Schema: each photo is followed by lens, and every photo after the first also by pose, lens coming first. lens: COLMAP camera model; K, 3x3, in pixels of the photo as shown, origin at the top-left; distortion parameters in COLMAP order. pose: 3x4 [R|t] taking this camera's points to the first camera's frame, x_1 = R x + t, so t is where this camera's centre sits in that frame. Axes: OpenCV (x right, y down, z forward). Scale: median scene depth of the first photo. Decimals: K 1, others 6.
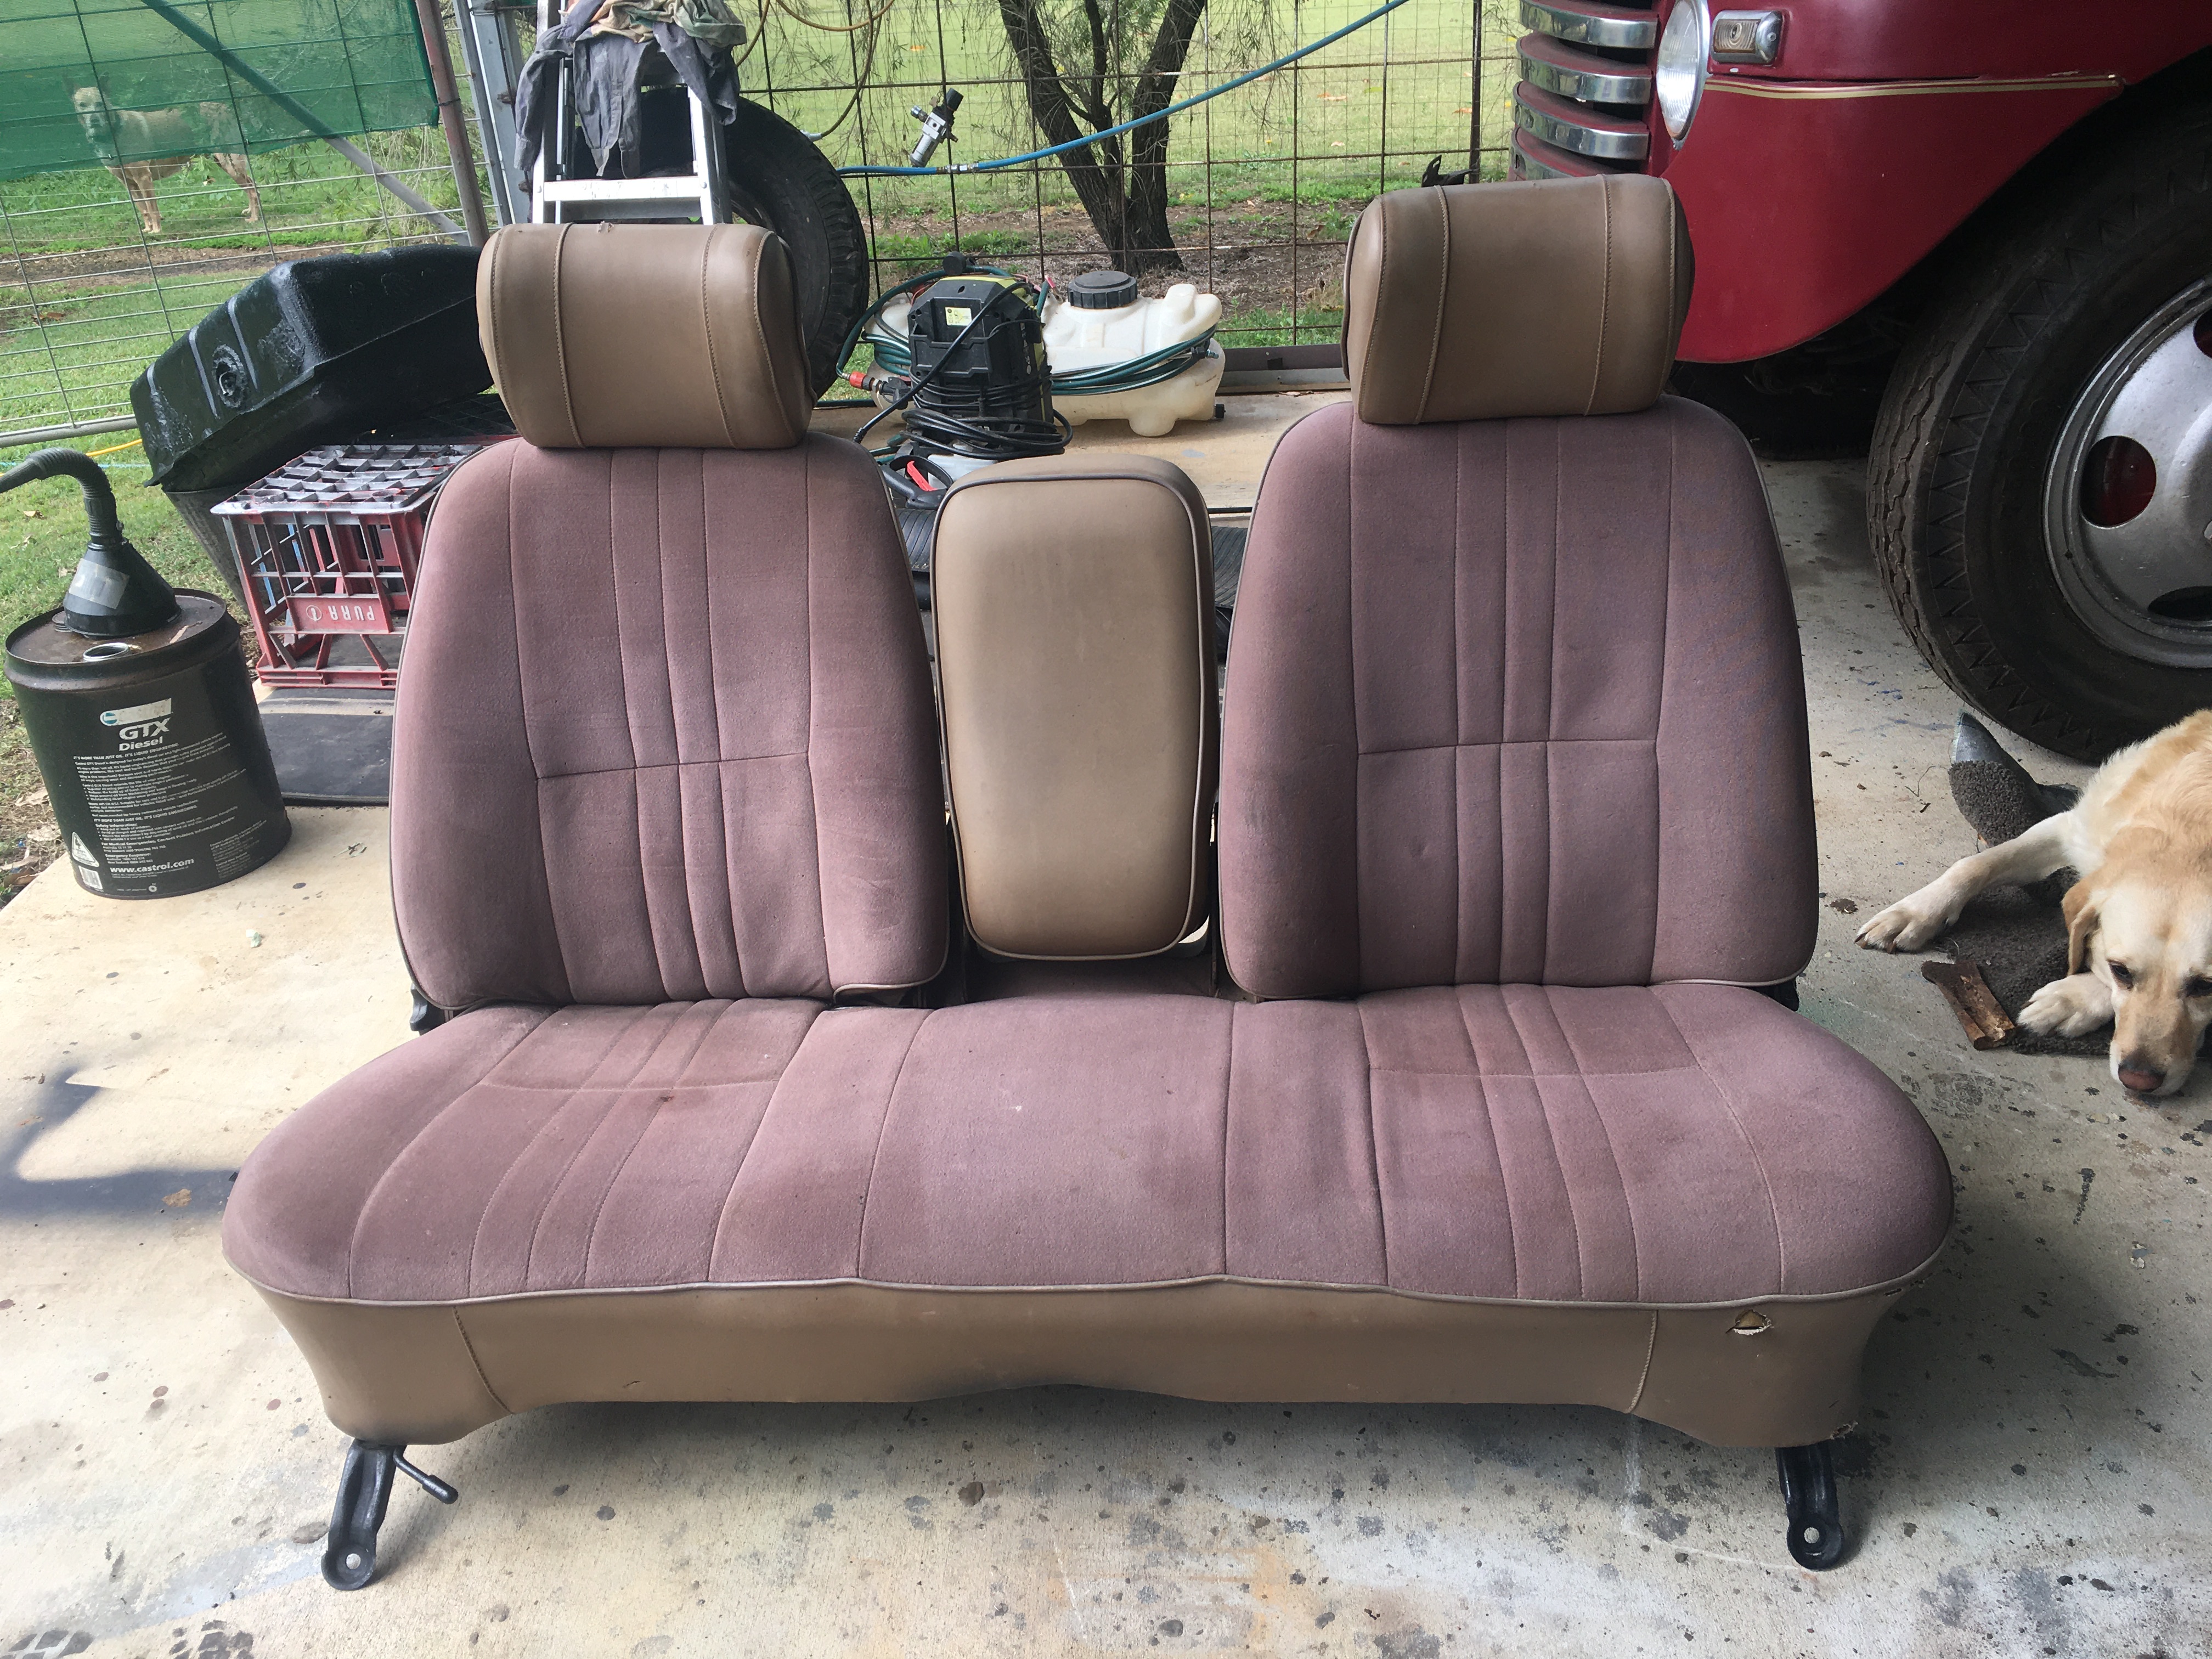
lens RADIAL K [[1860.9, 0, 1106.0], [0, 1860.9, 829.5], [0, 0, 1]] dist [0.073986, -0.097591]
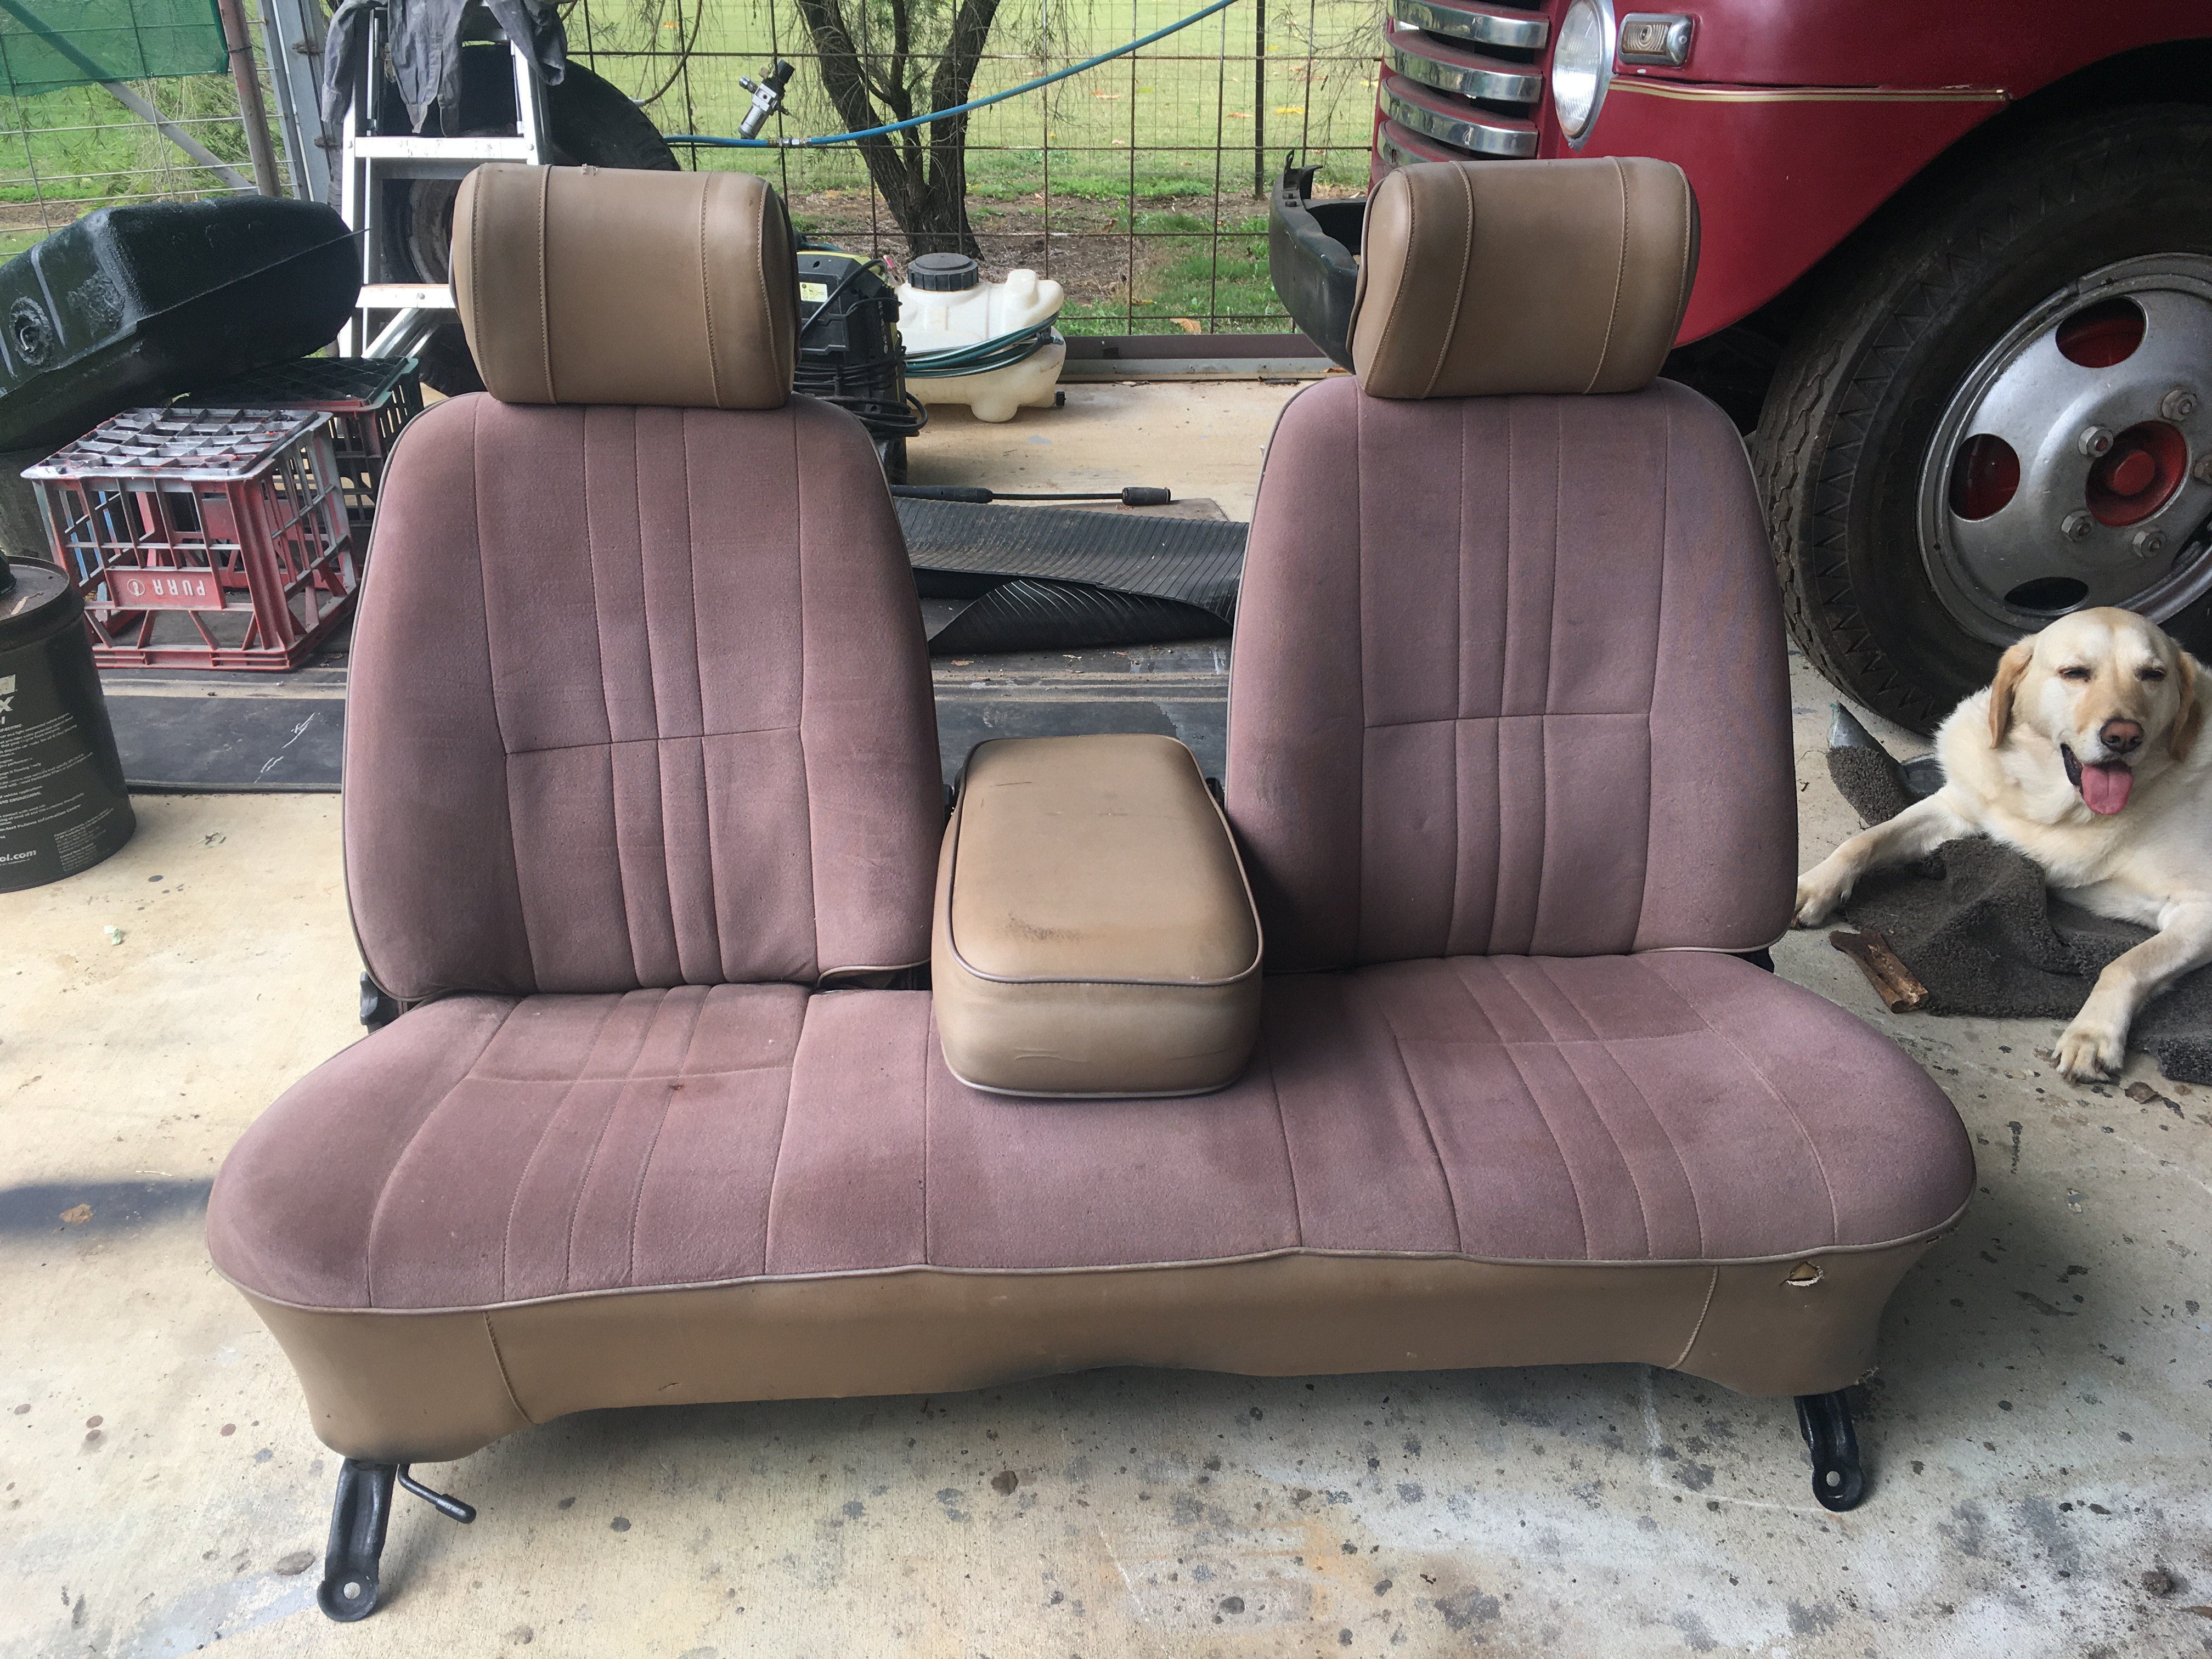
lens RADIAL K [[1858.0, 0, 1102.9], [0, 1858.0, 837.8], [0, 0, 1]] dist [0.067624, -0.088635]
pose [[0.990761, -0.007681, 0.135399, -0.134546], [0.006921, 0.999958, 0.006083, 0.011191], [-0.135440, -0.005090, 0.990772, 0.026382]]
